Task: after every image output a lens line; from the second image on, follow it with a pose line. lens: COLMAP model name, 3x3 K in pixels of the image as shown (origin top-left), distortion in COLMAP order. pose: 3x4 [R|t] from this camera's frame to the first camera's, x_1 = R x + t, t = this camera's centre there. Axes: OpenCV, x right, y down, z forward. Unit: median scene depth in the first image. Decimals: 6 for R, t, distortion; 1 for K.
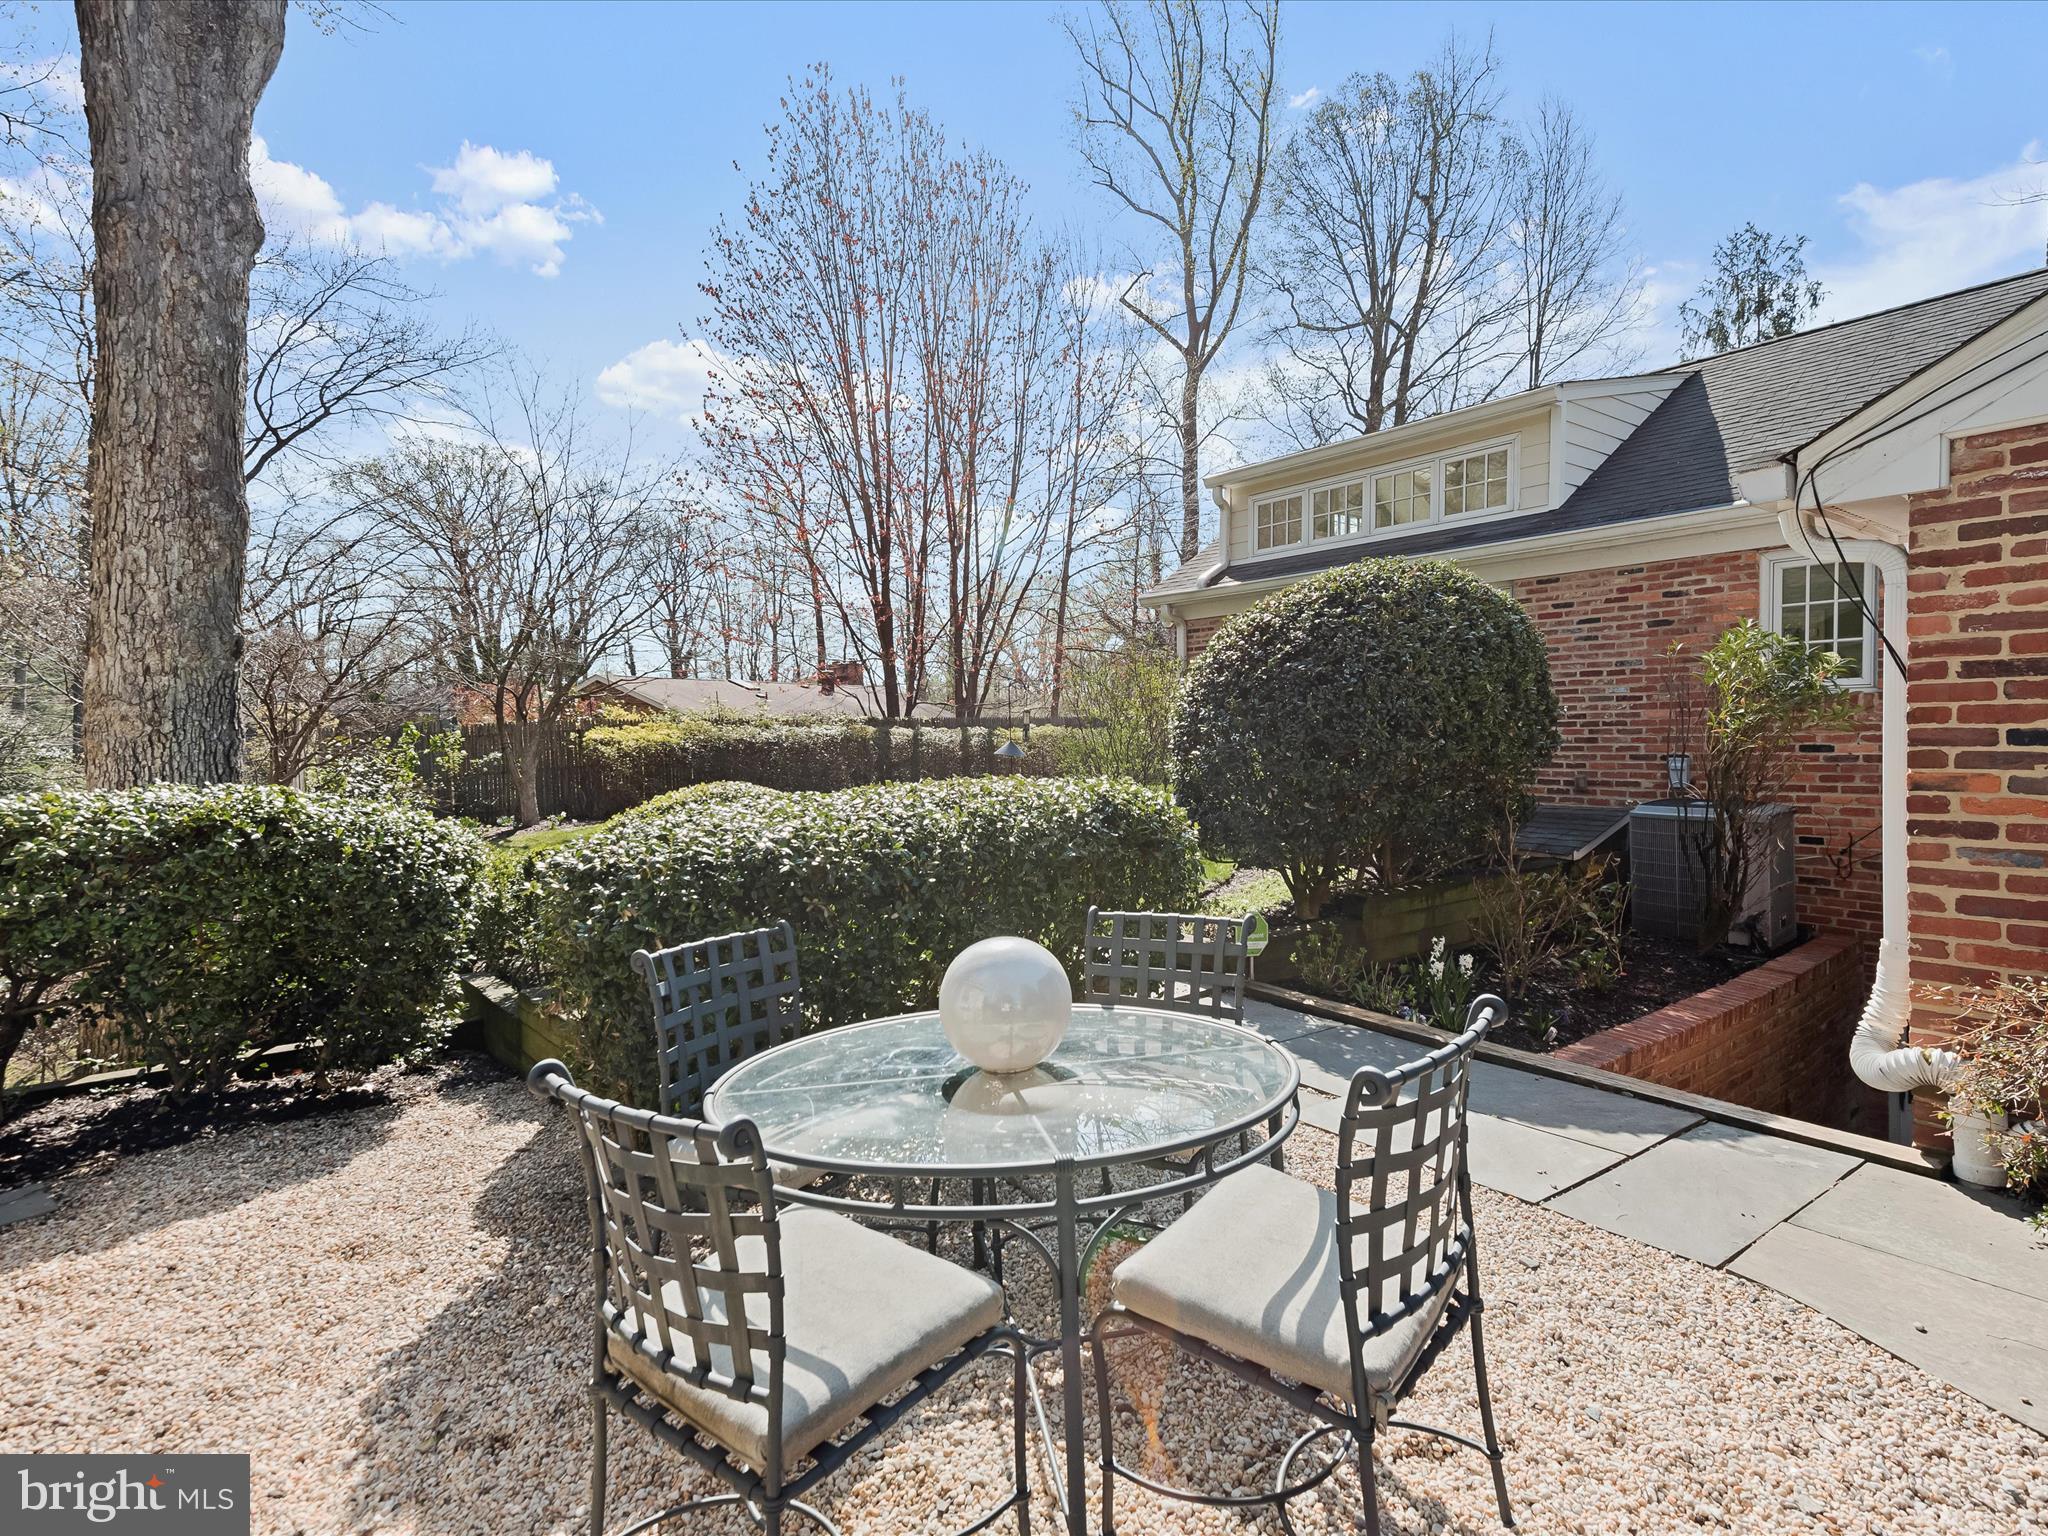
lens RADIAL K [[1066.6, 0, 1065.8], [0, 1066.6, 773.0], [0, 0, 1]] dist [0.045306, 0.000618]
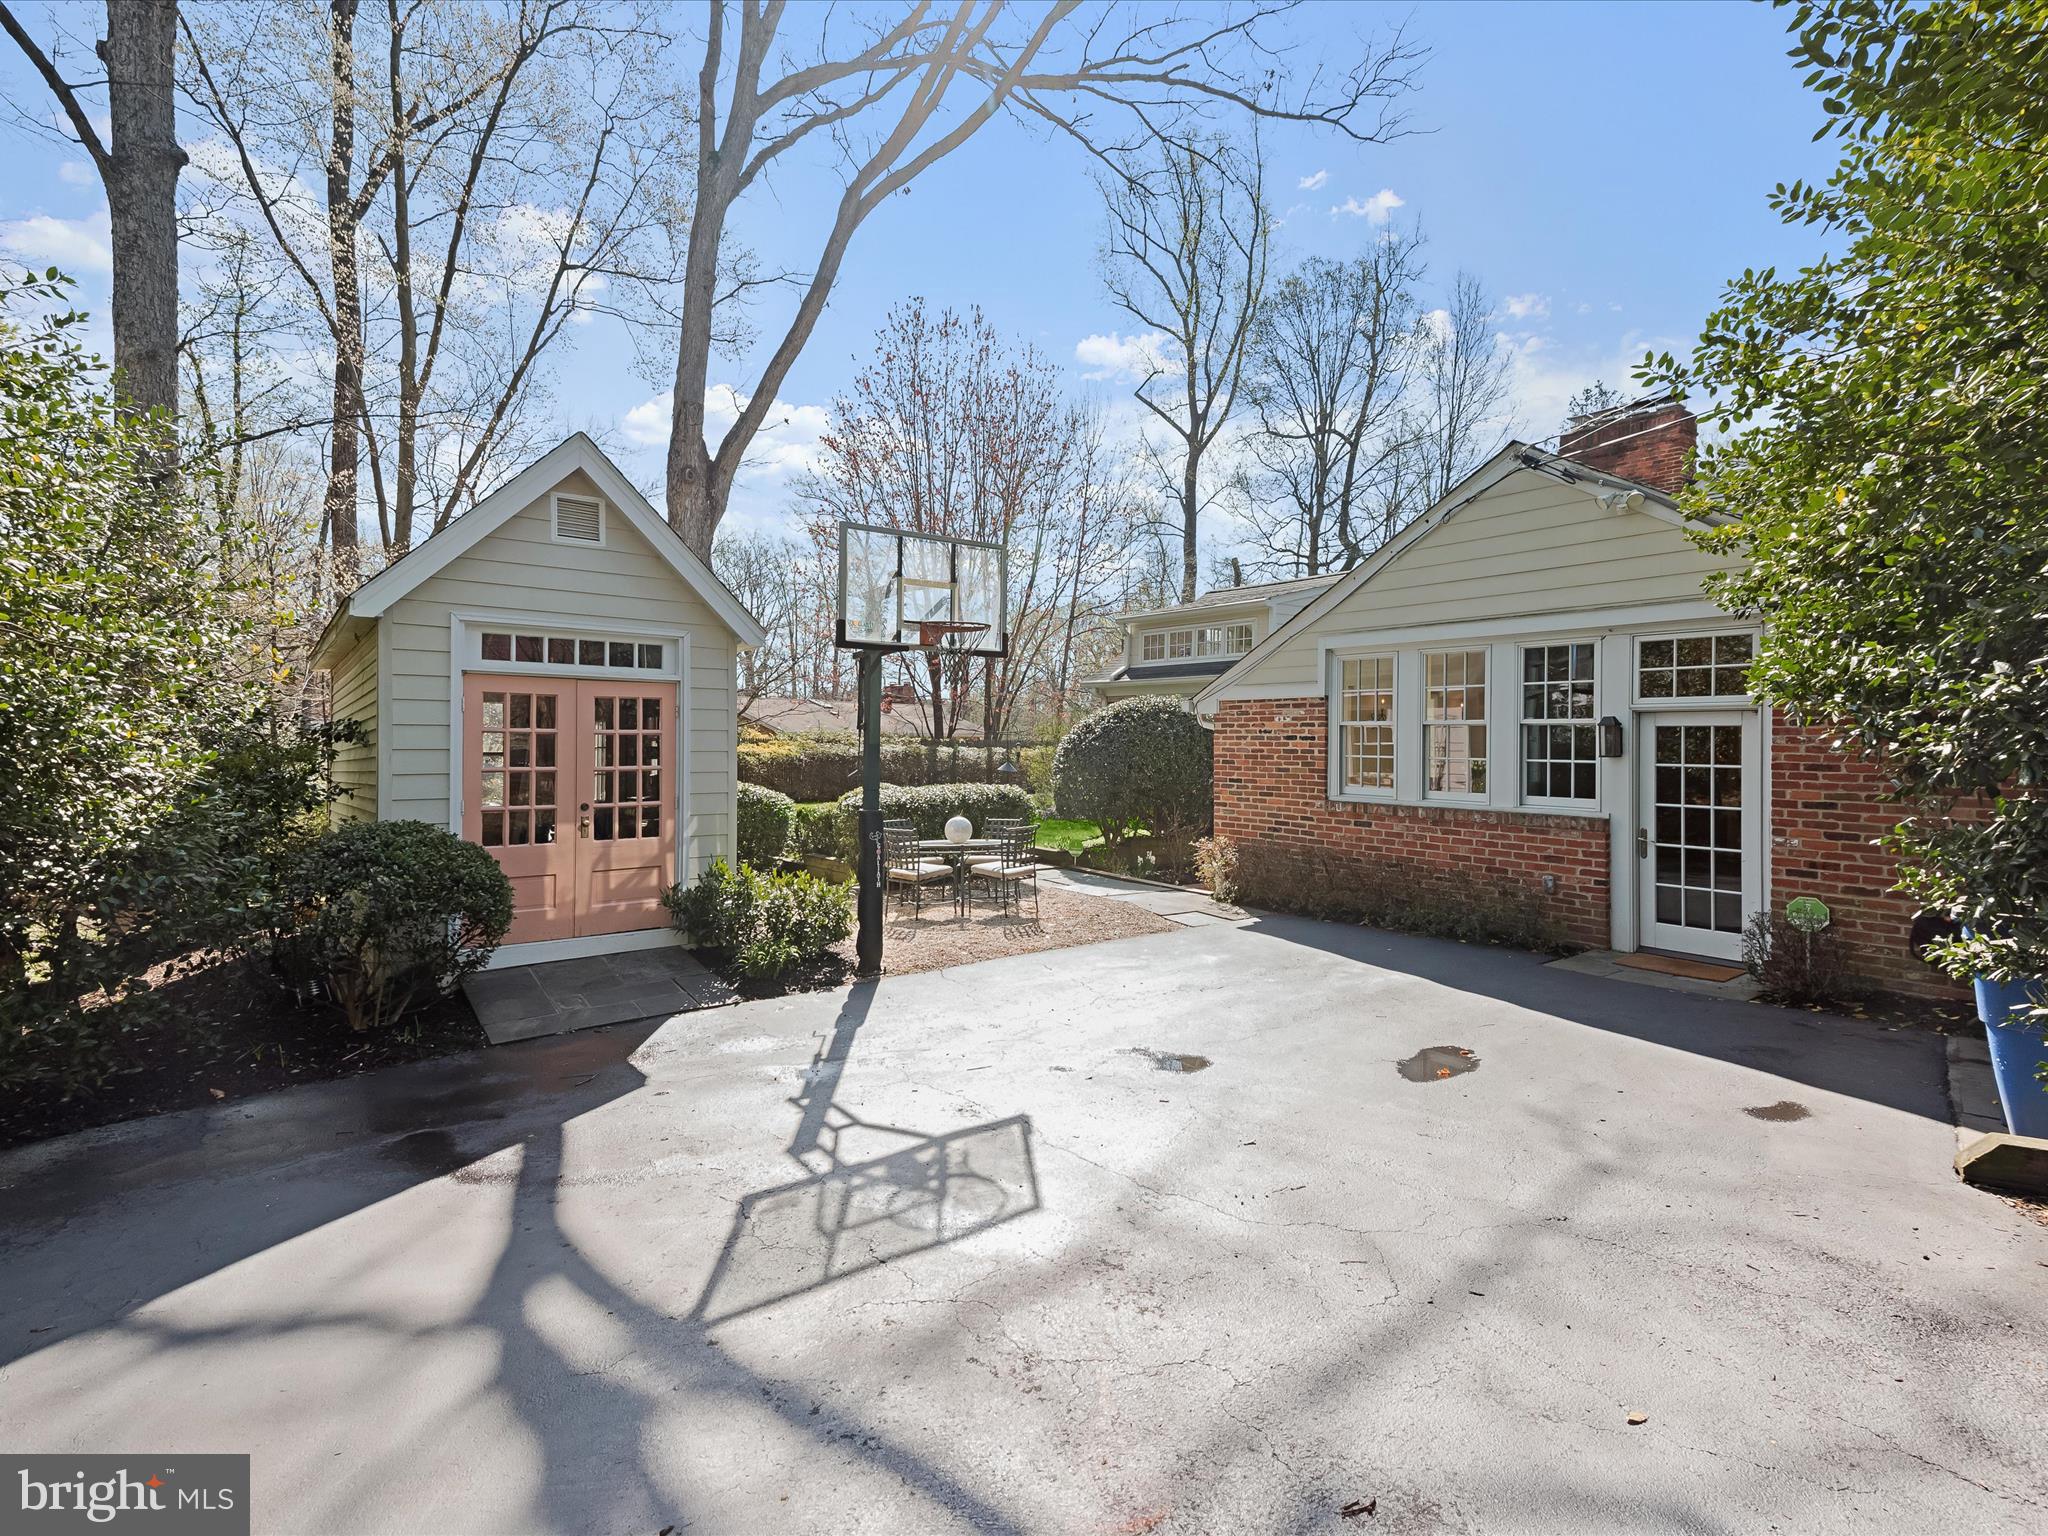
lens RADIAL K [[1066.6, 0, 1065.8], [0, 1066.6, 773.0], [0, 0, 1]] dist [0.045306, 0.000618]
pose [[0.998765, 0.027172, -0.041599, 0.037111], [-0.027513, 0.999592, -0.007628, -0.001165], [0.041375, 0.008764, 0.999105, -0.224868]]
